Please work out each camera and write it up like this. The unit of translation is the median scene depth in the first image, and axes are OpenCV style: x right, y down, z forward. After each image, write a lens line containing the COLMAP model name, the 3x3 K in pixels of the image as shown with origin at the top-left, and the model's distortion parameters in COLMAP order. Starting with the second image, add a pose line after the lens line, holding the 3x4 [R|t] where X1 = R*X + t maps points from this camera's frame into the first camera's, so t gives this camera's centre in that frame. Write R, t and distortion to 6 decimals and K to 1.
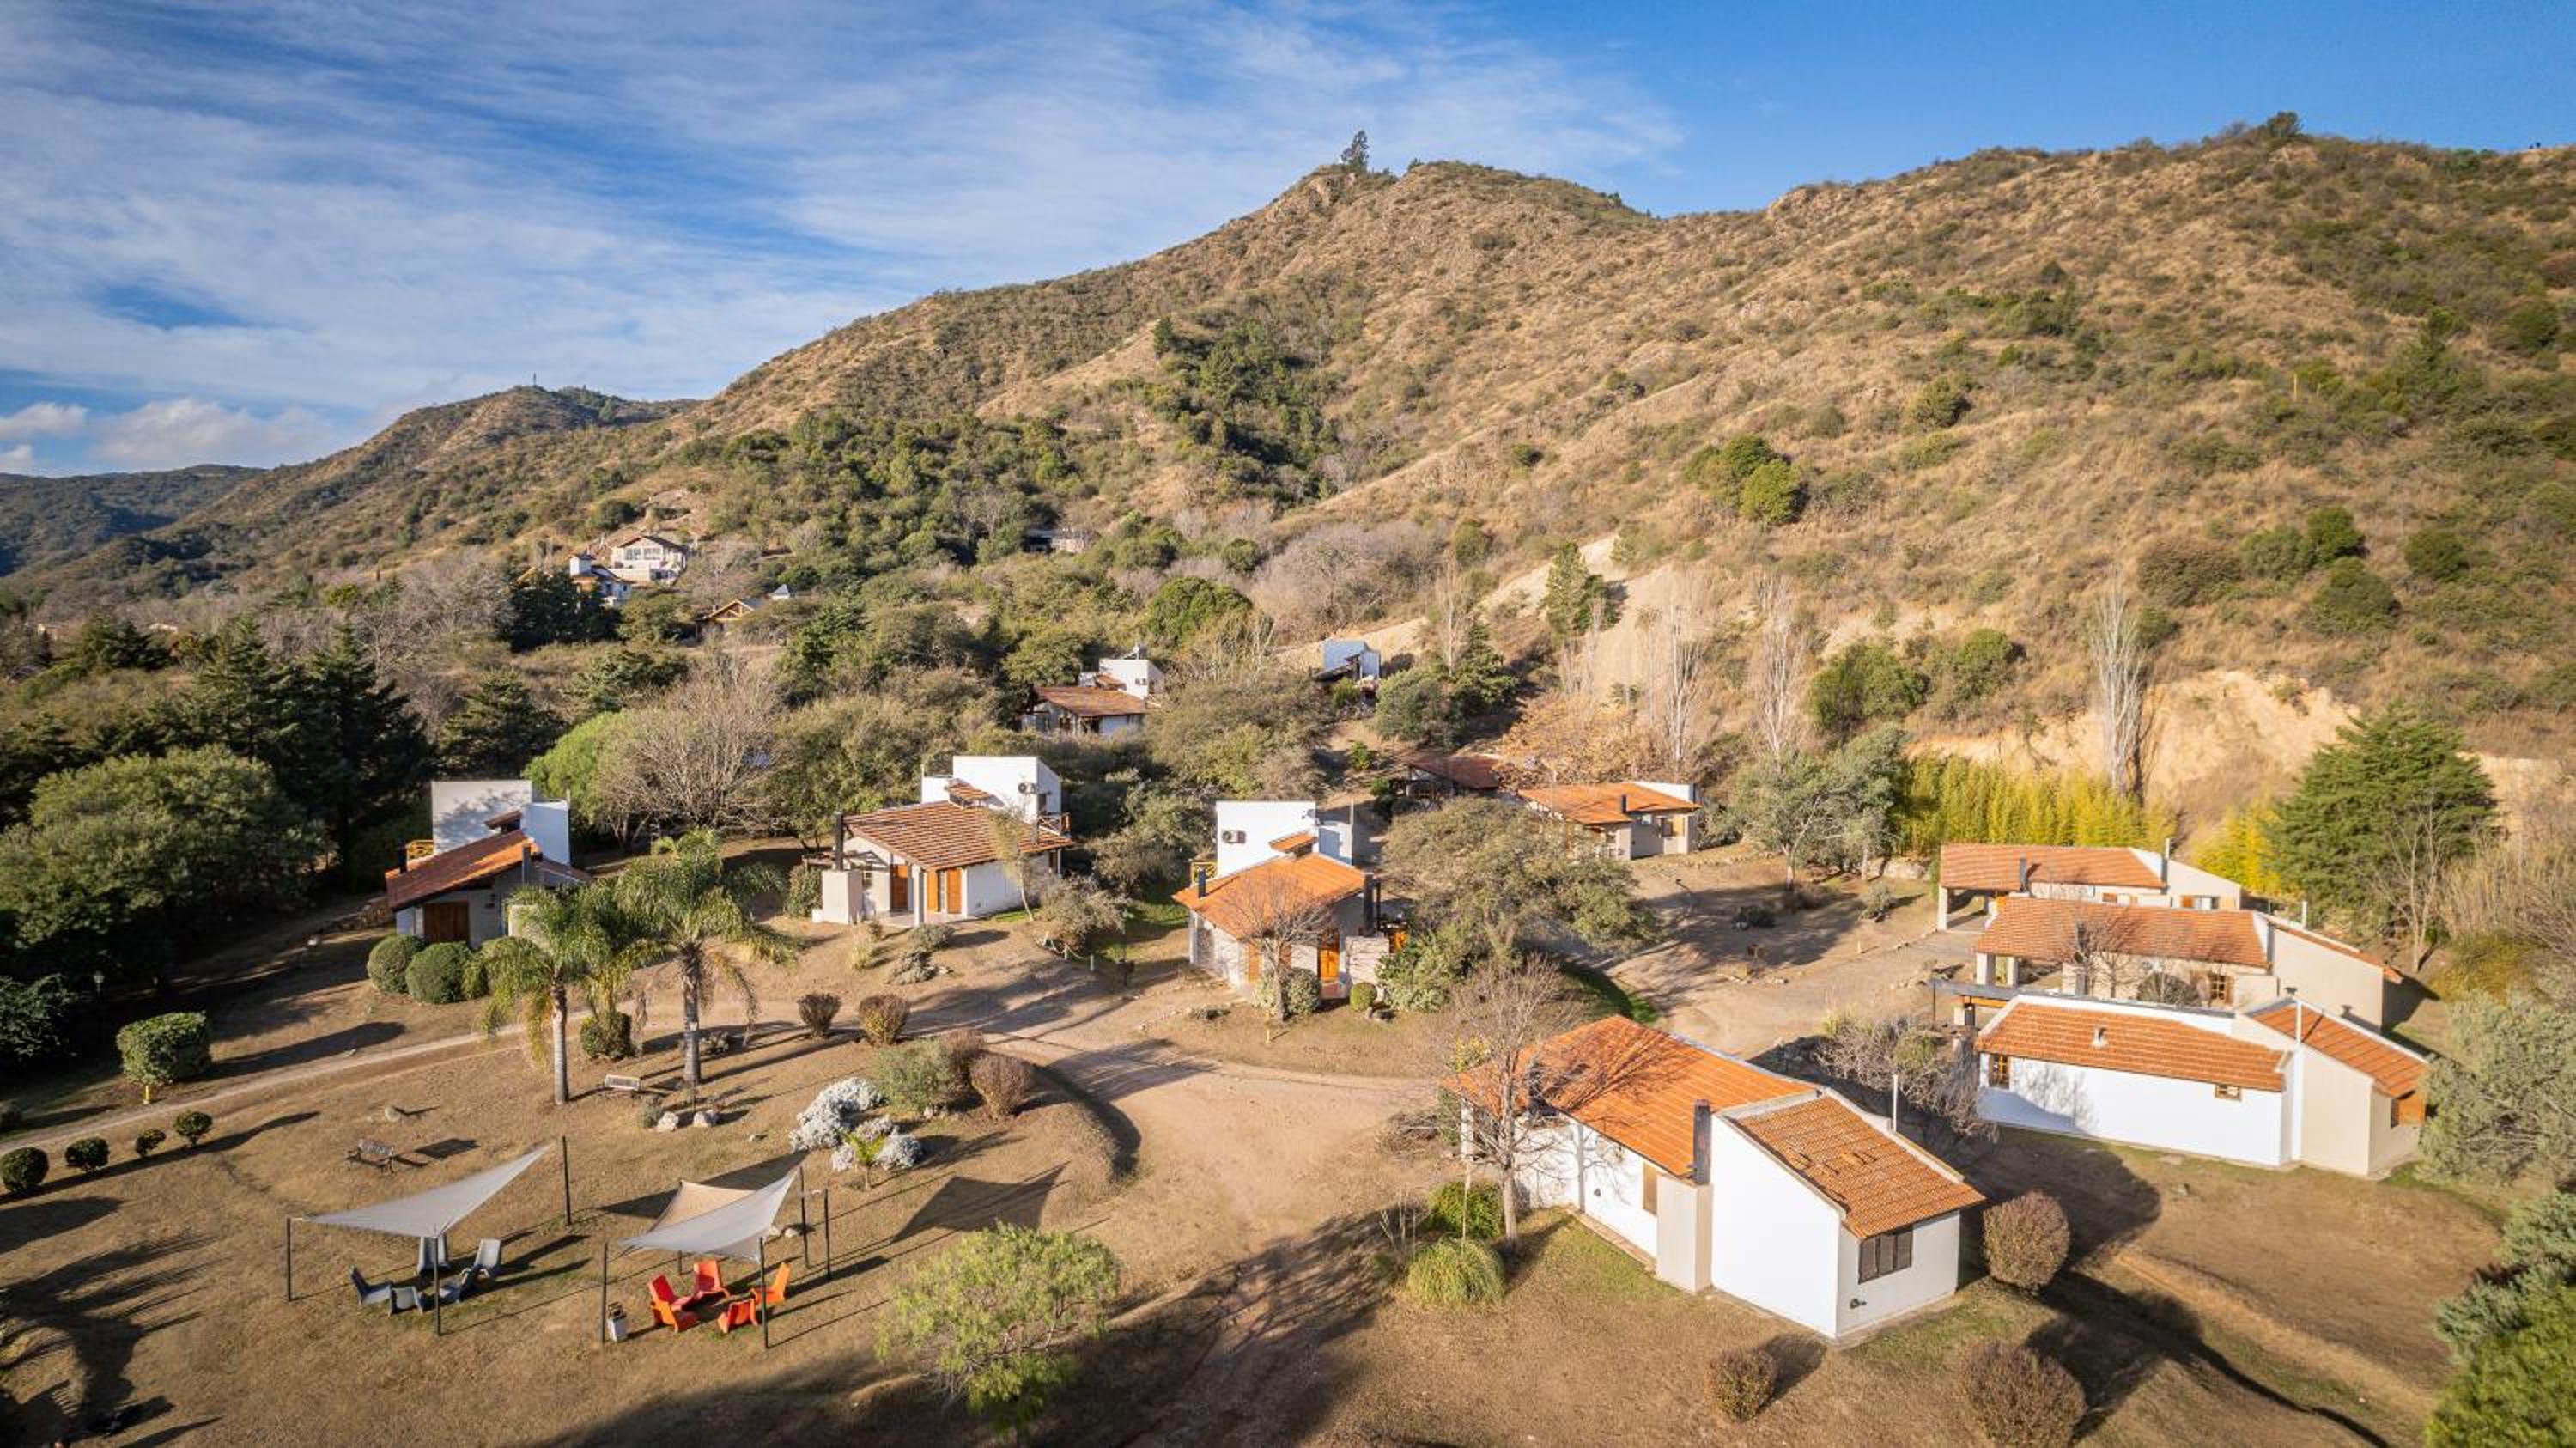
lens RADIAL K [[1668.4, 0, 1286.2], [0, 1668.4, 712.4], [0, 0, 1]] dist [-0.055823, 0.016310]
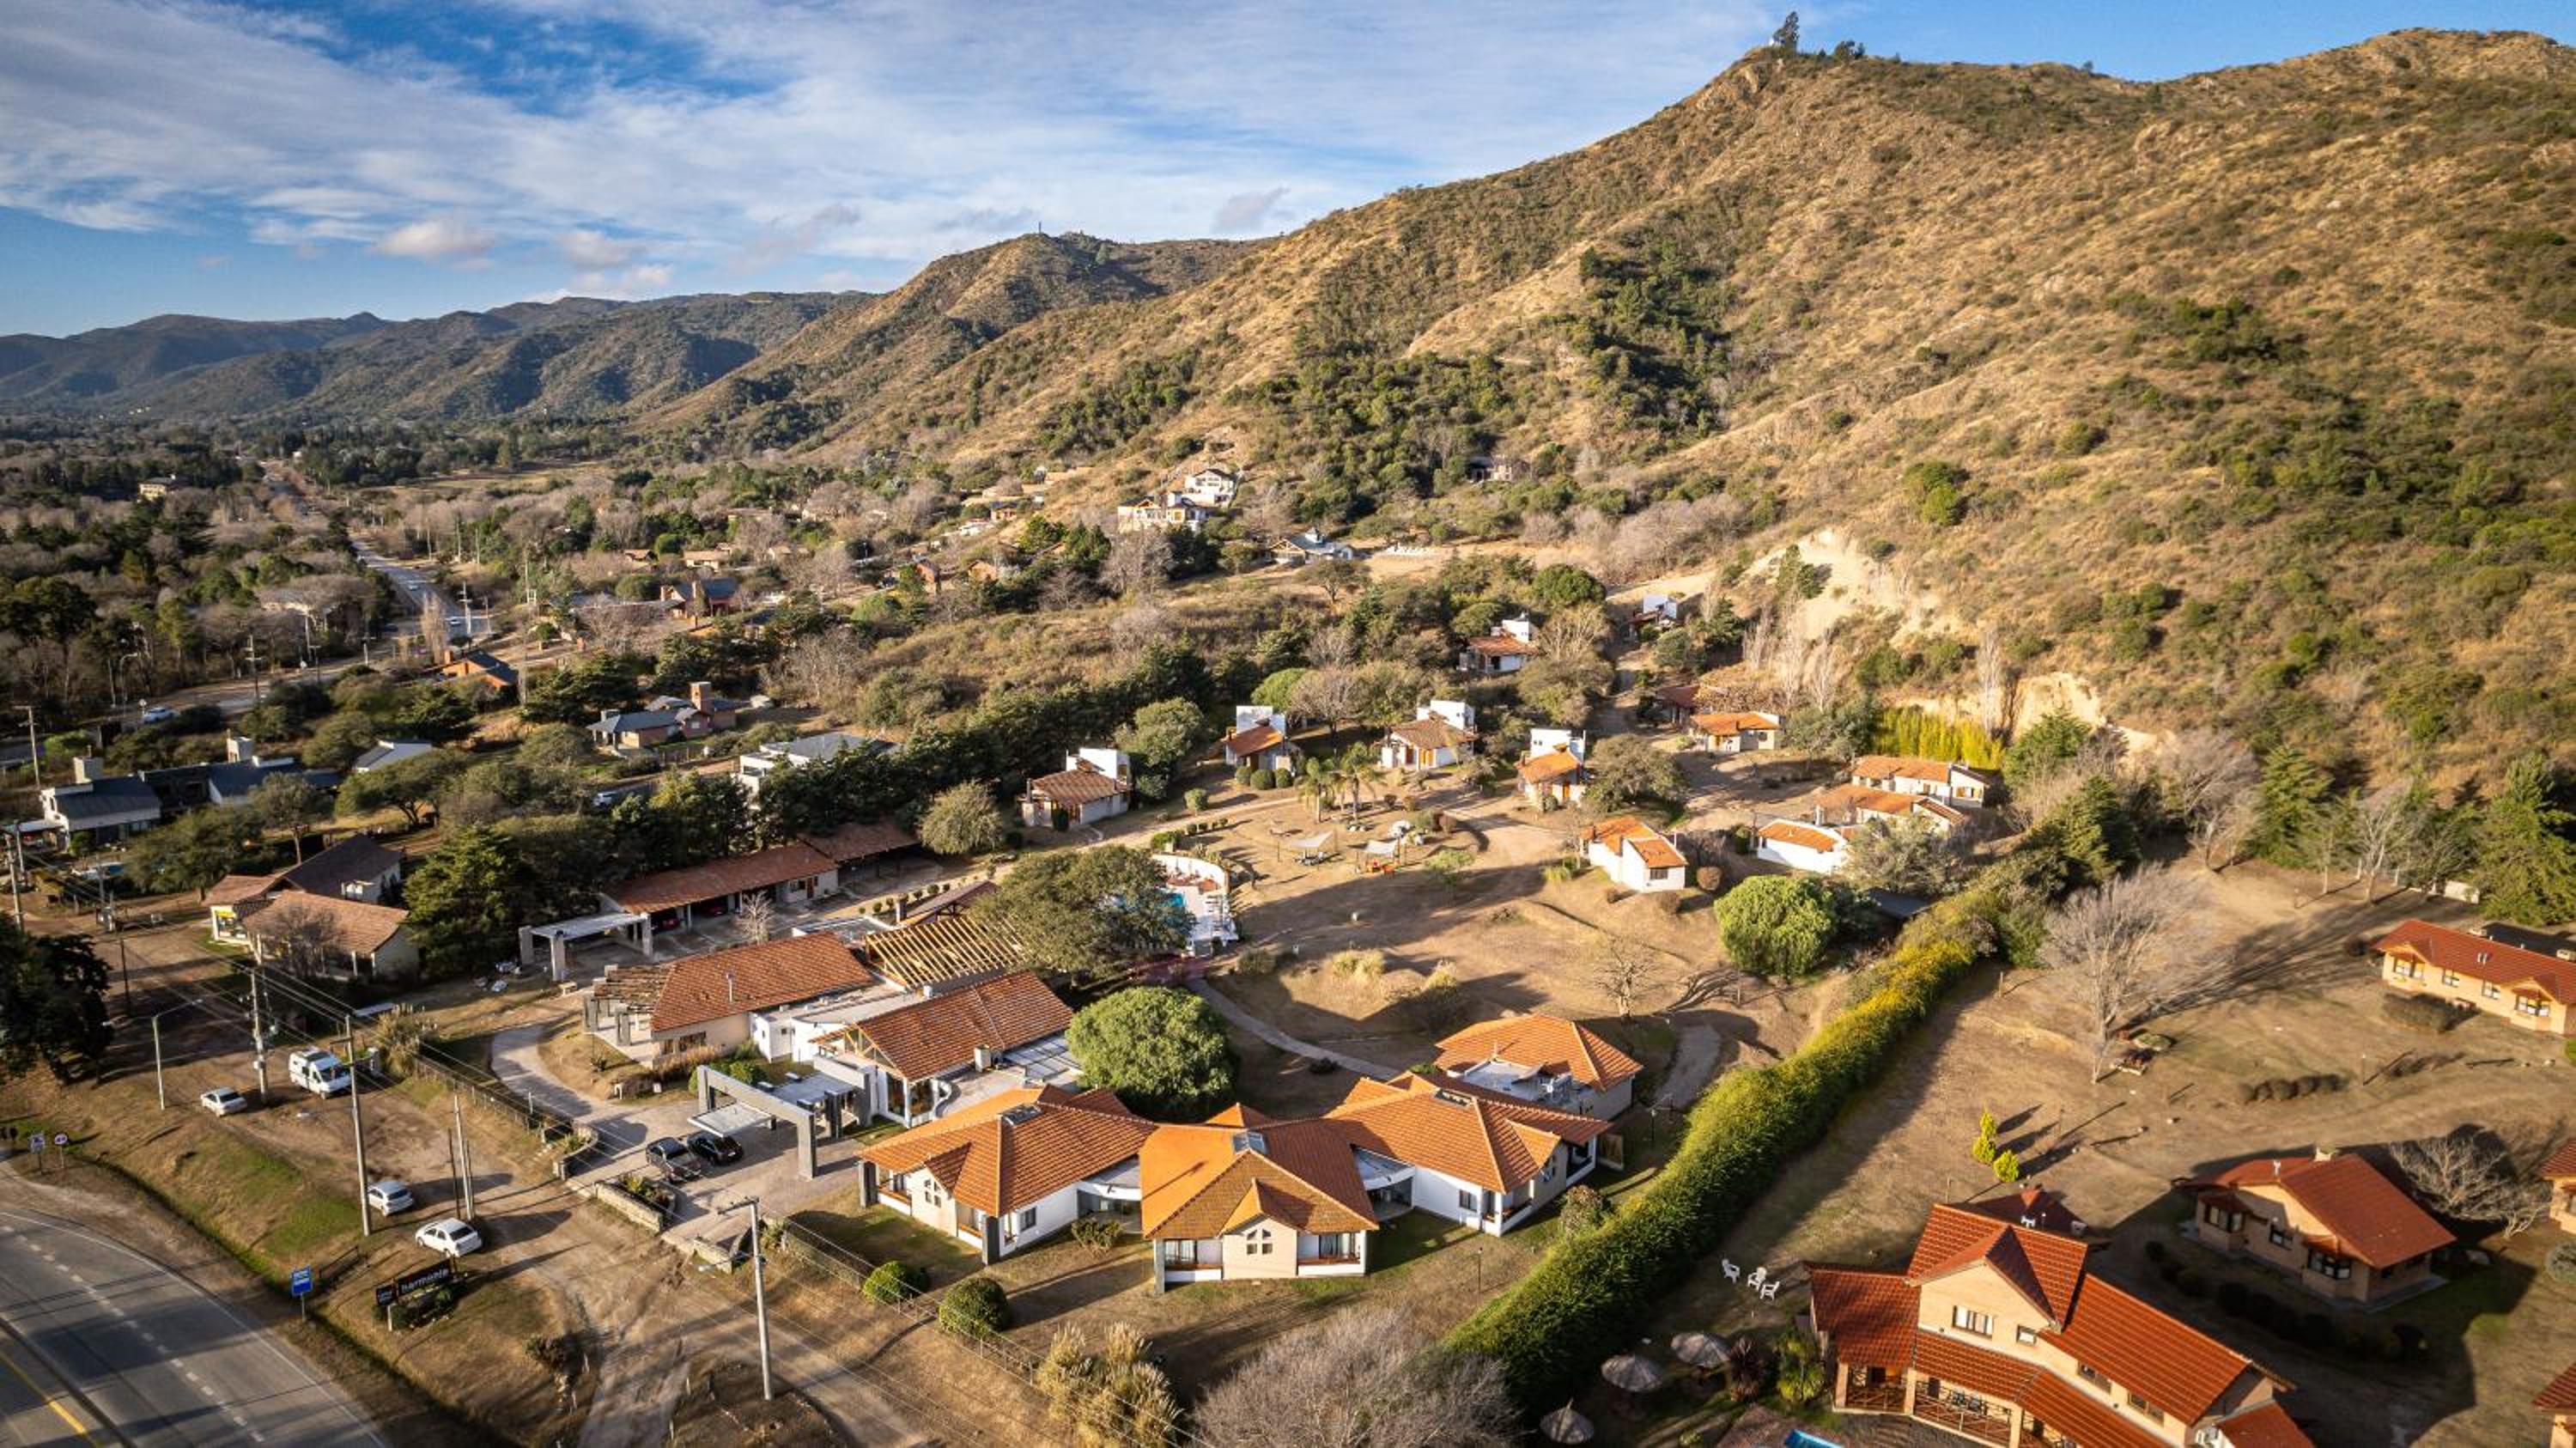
lens RADIAL K [[1668.4, 0, 1290.5], [0, 1668.4, 725.2], [0, 0, 1]] dist [-0.055823, 0.016310]
pose [[0.965902, 0.050327, -0.253971, 0.056250], [-0.017663, 0.991450, 0.129289, -0.062182], [0.258306, -0.120394, 0.958532, -0.351794]]
